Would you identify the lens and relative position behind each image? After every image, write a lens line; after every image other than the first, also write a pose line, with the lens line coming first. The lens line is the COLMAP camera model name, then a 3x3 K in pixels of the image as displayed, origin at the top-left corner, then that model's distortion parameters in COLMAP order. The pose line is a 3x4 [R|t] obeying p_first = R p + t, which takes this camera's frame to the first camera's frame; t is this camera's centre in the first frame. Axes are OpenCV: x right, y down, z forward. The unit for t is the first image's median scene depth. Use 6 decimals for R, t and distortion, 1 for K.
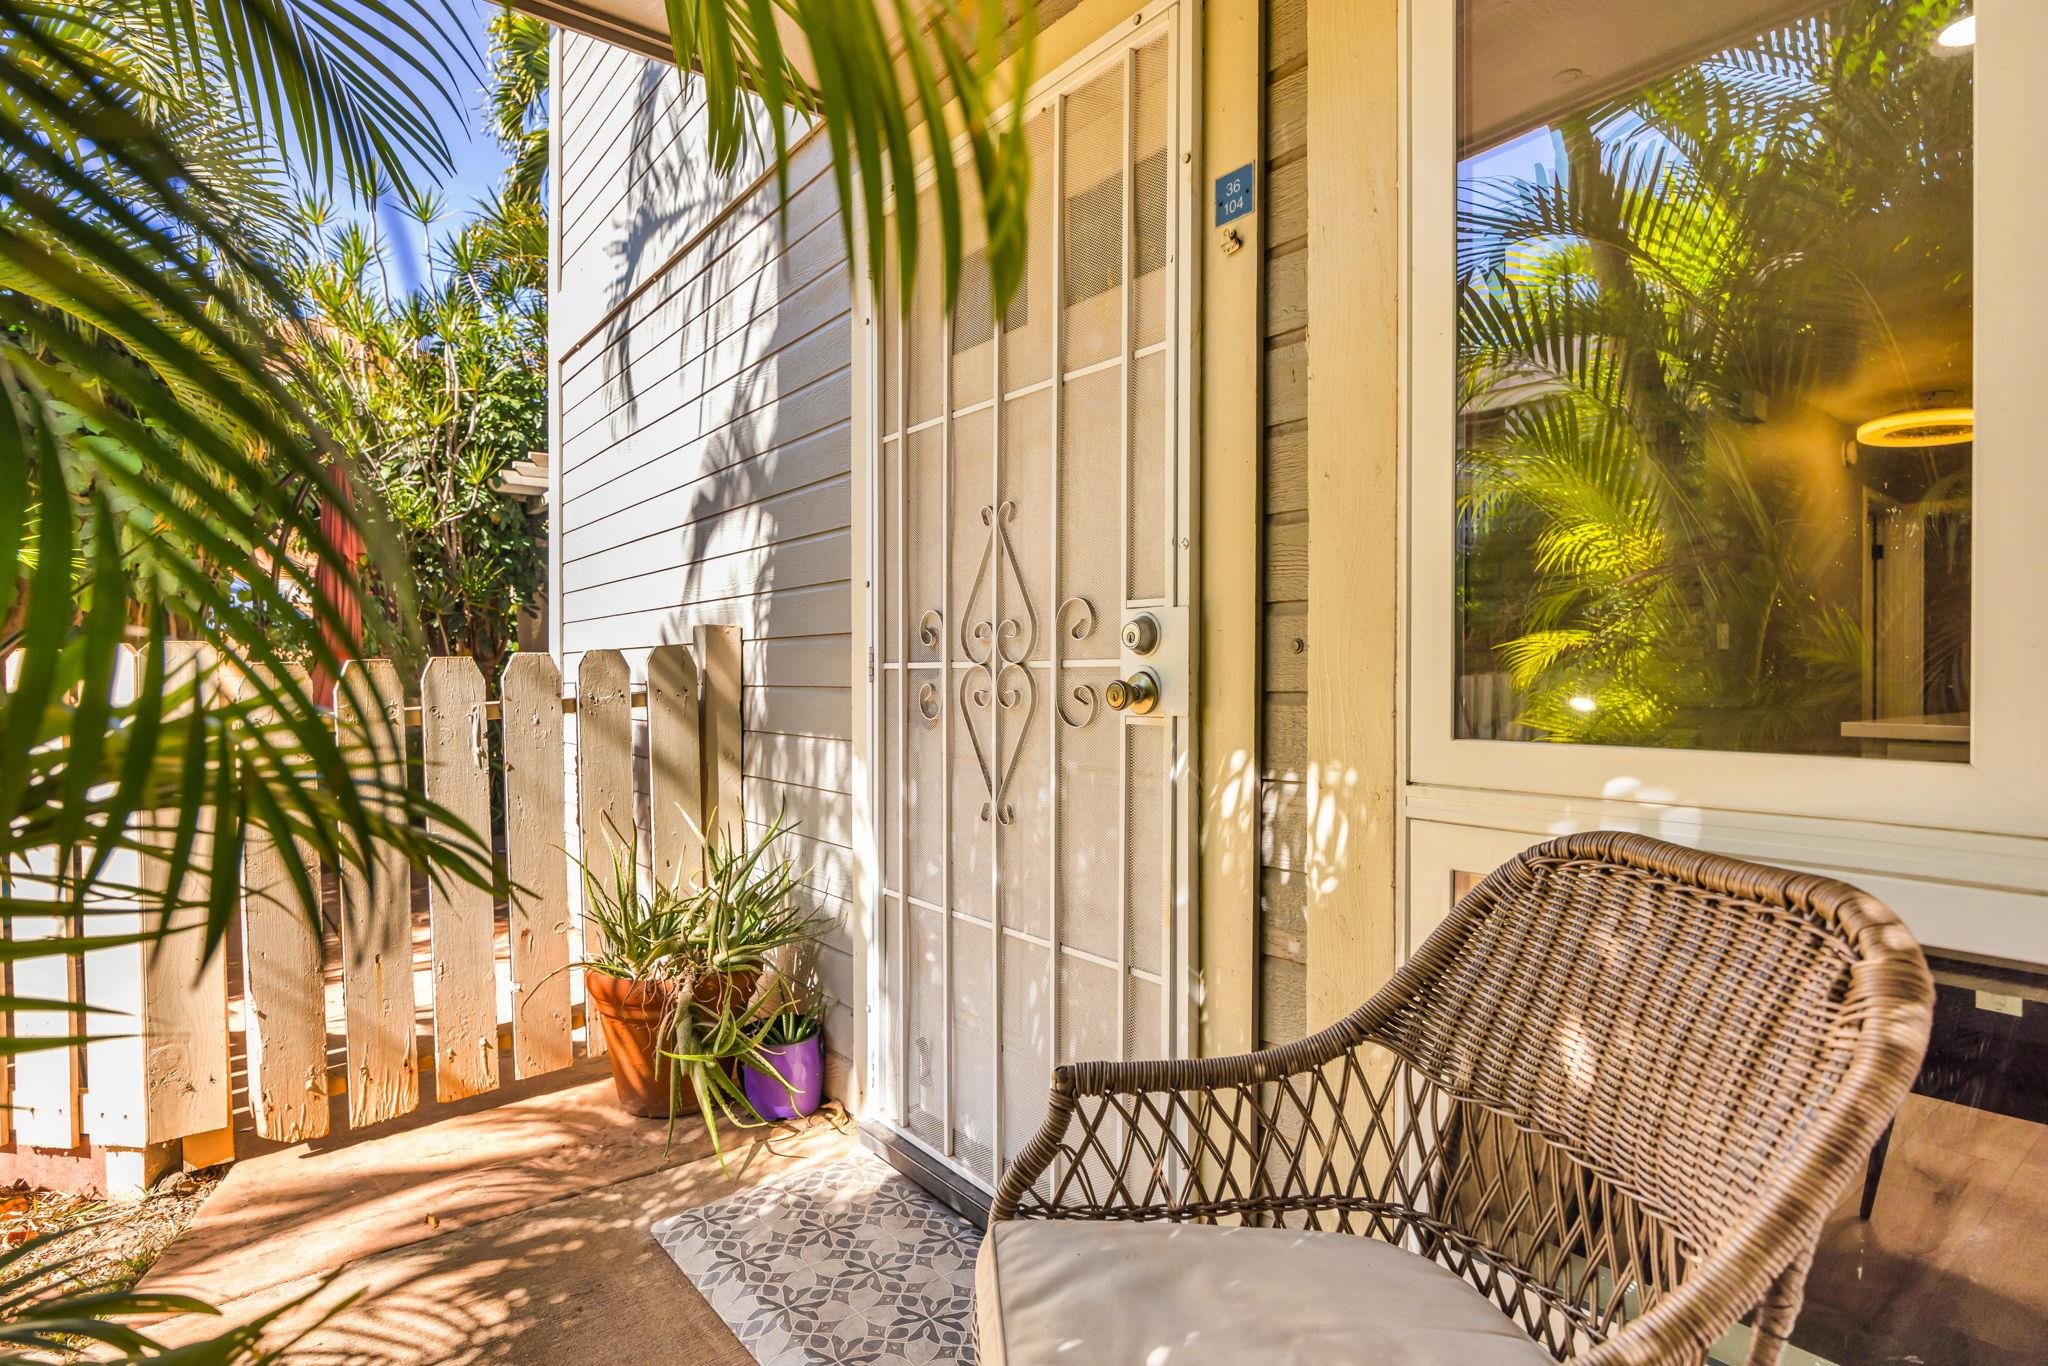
lens RADIAL K [[871.5, 0, 1027.4], [0, 871.5, 667.8], [0, 0, 1]] dist [-0.001174, -0.000500]
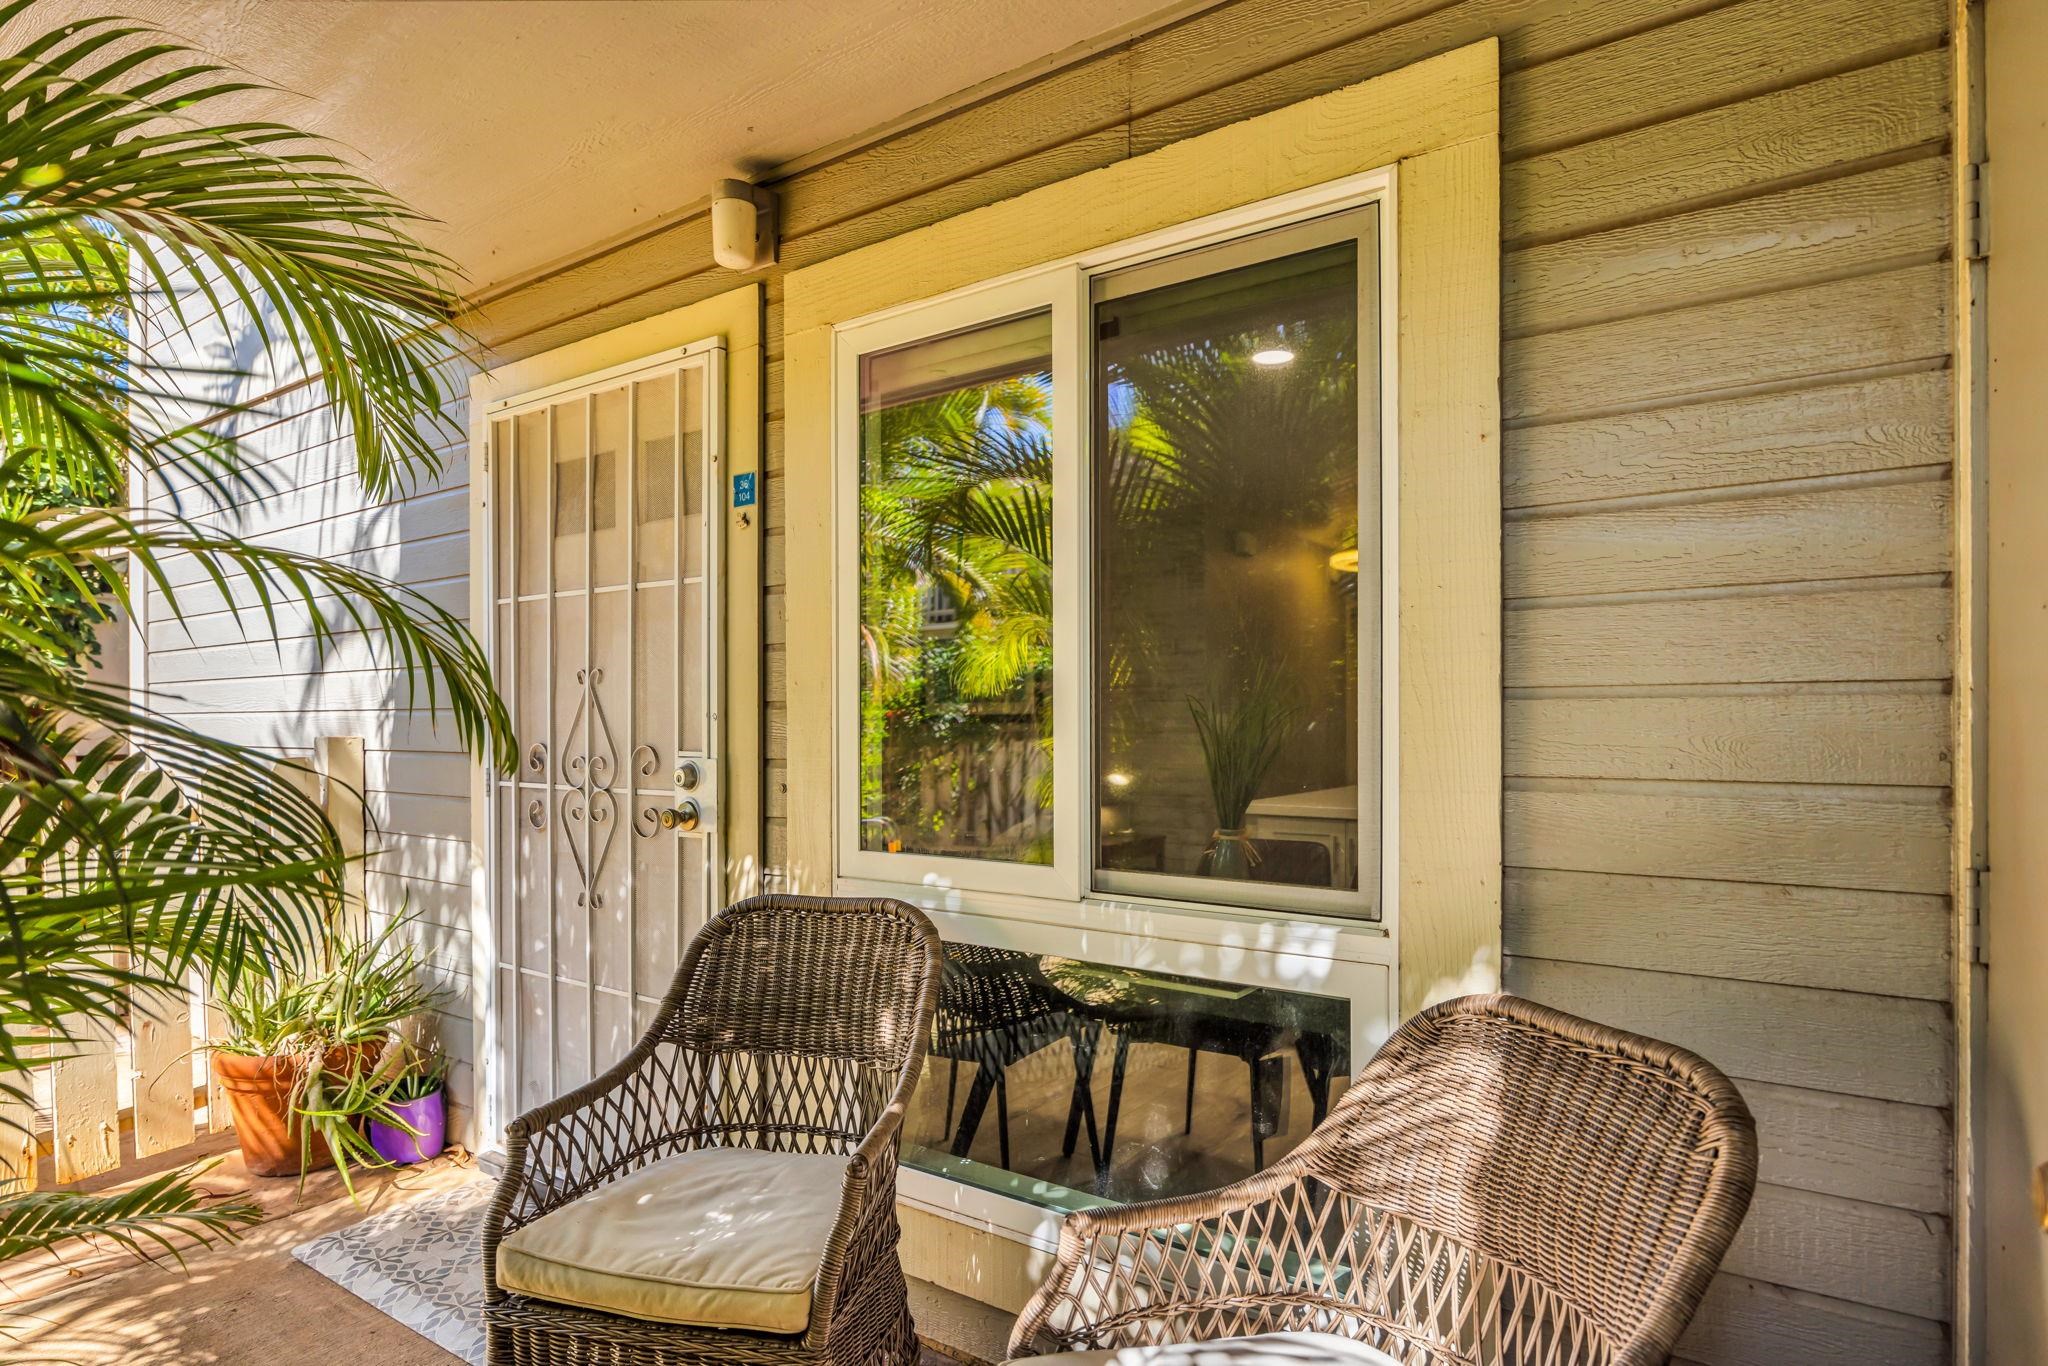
lens RADIAL K [[1103.5, 0, 1023.9], [0, 1103.5, 684.1], [0, 0, 1]] dist [0.001780, -0.000956]
pose [[0.966836, 0.000060, 0.255396, 0.150269], [-0.003402, 0.999914, 0.012646, -0.159748], [-0.255374, -0.013095, 0.966754, -0.680332]]
